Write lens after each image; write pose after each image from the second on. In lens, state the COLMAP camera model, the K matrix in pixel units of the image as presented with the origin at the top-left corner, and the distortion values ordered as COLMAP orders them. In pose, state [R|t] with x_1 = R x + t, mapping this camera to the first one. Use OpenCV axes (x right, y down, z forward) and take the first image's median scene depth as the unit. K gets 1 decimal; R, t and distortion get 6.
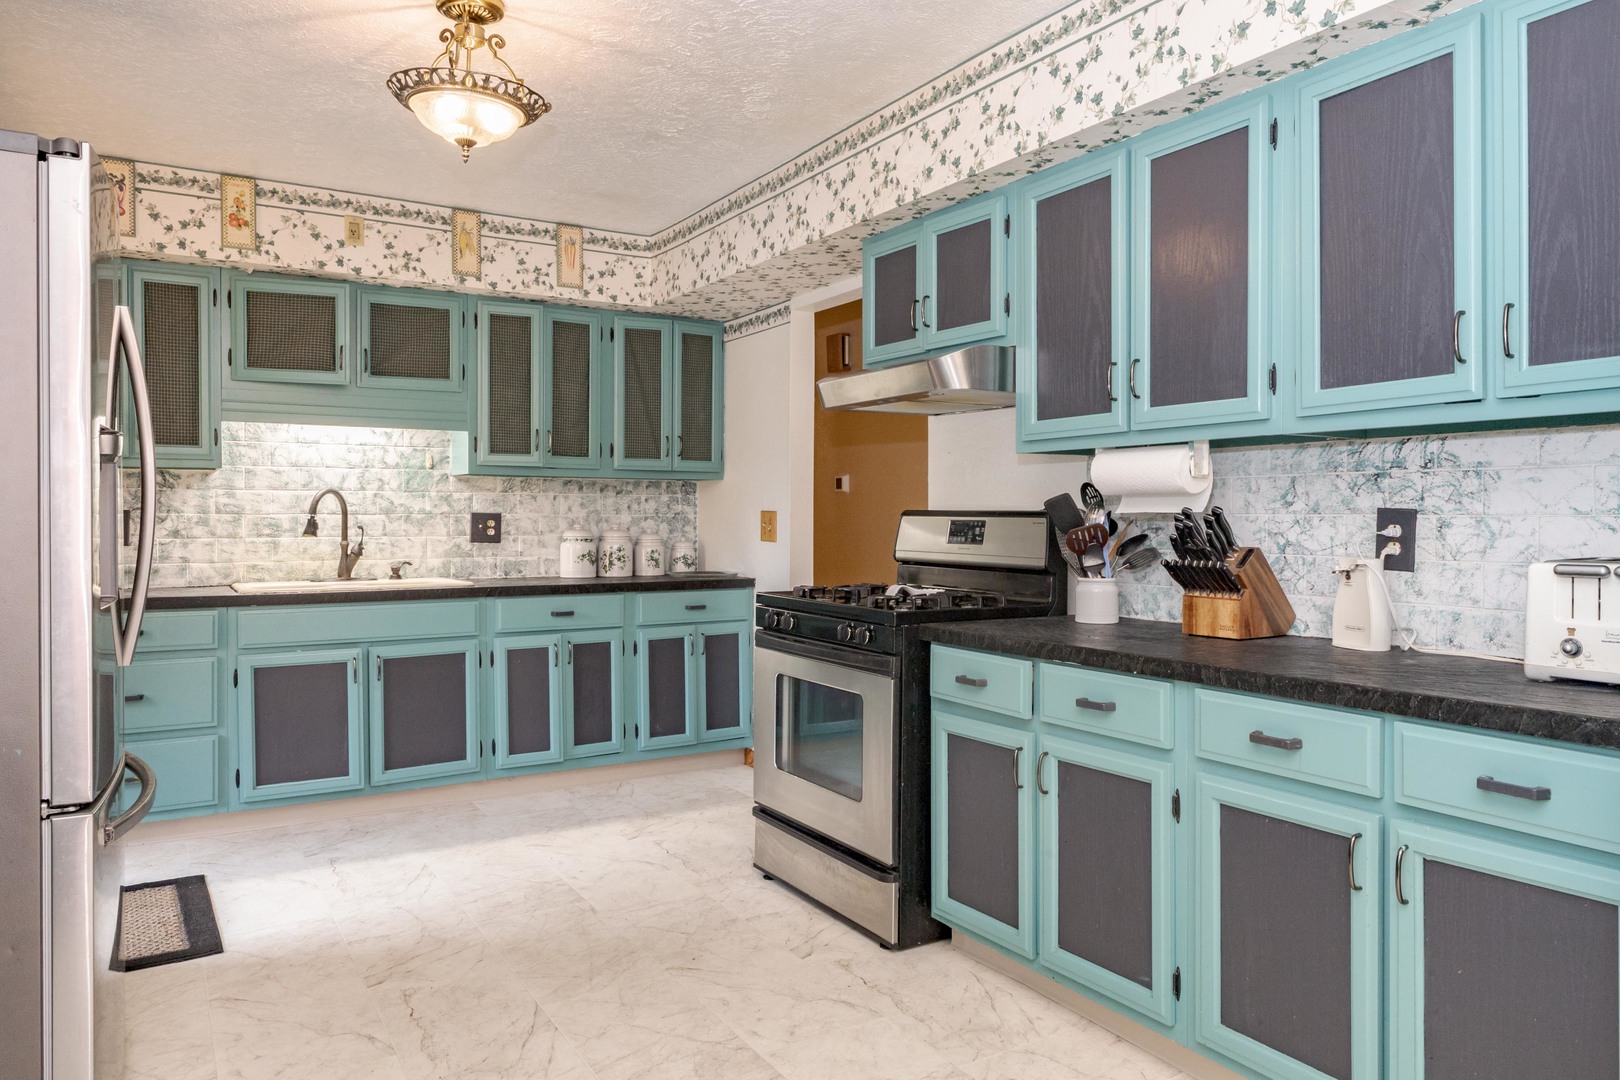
lens RADIAL K [[1106.7, 0, 810.0], [0, 1106.7, 540.0], [0, 0, 1]] dist [-0.000518, -0.005352]
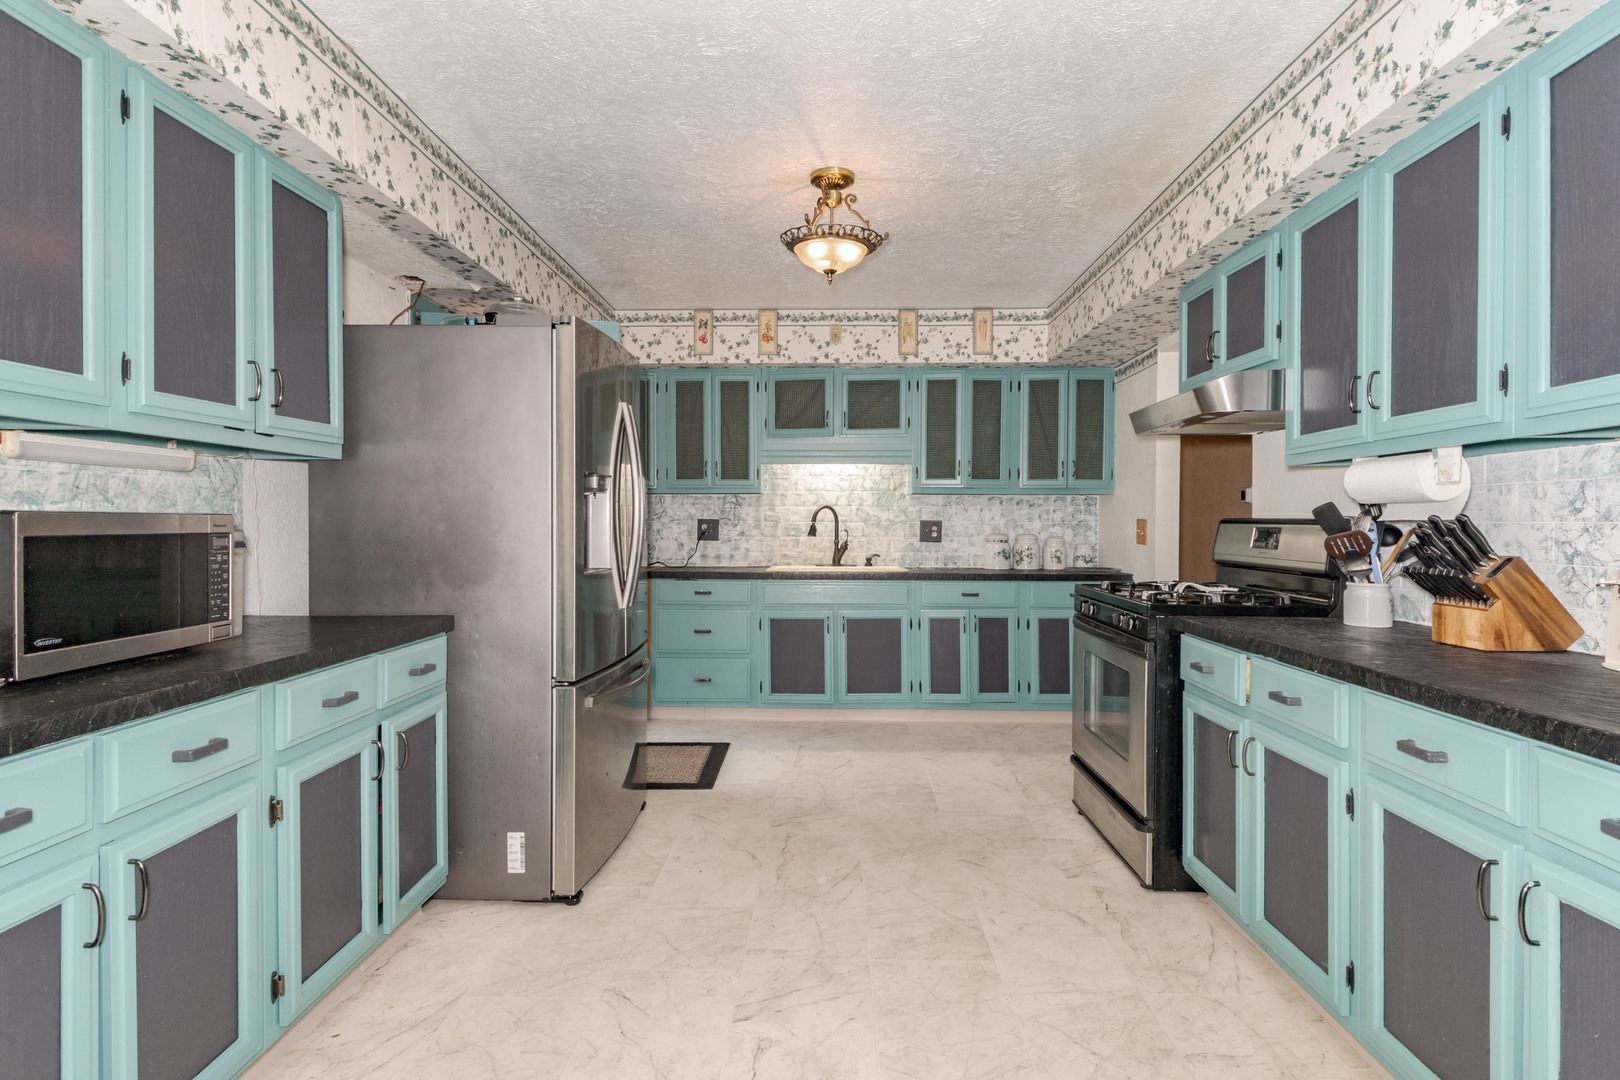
lens RADIAL K [[832.5, 0, 810.0], [0, 832.5, 540.0], [0, 0, 1]] dist [0.011340, -0.010137]
pose [[0.828009, 0.012347, -0.560579, 0.252509], [-0.013510, 0.999907, 0.002067, -0.000562], [0.560552, 0.005862, 0.828098, 0.051470]]
